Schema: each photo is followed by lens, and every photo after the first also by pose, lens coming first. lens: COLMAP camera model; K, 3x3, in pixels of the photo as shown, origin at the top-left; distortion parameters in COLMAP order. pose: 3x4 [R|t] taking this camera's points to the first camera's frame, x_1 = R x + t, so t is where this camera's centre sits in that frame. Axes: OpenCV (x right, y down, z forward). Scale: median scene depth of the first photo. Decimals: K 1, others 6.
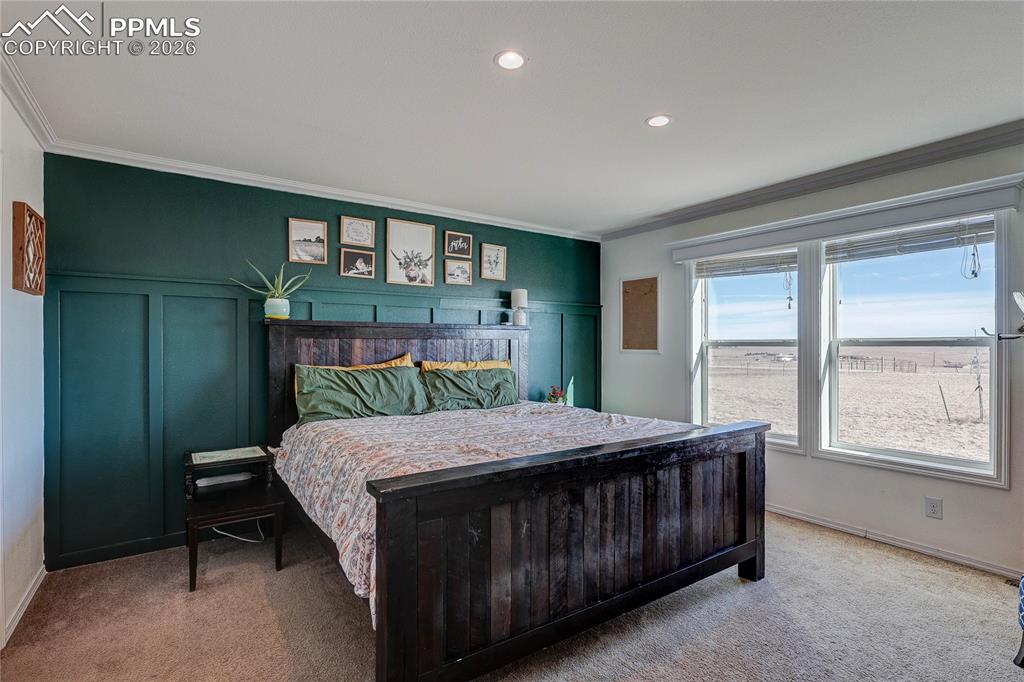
lens RADIAL K [[478.8, 0, 517.1], [0, 478.8, 346.6], [0, 0, 1]] dist [-0.000379, 0.000035]
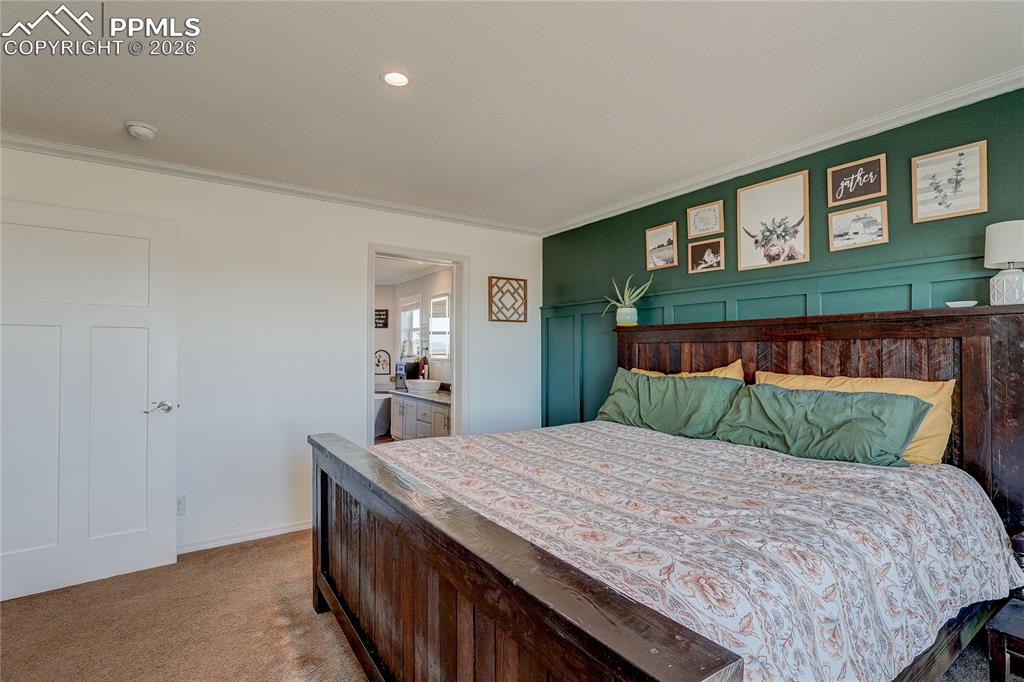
lens RADIAL K [[478.8, 0, 517.1], [0, 478.8, 346.6], [0, 0, 1]] dist [-0.000379, 0.000035]
pose [[0.009806, -0.004577, -0.999941, 0.517835], [0.004147, 0.999981, -0.004536, -0.005717], [0.999943, -0.004102, 0.009825, 0.625258]]
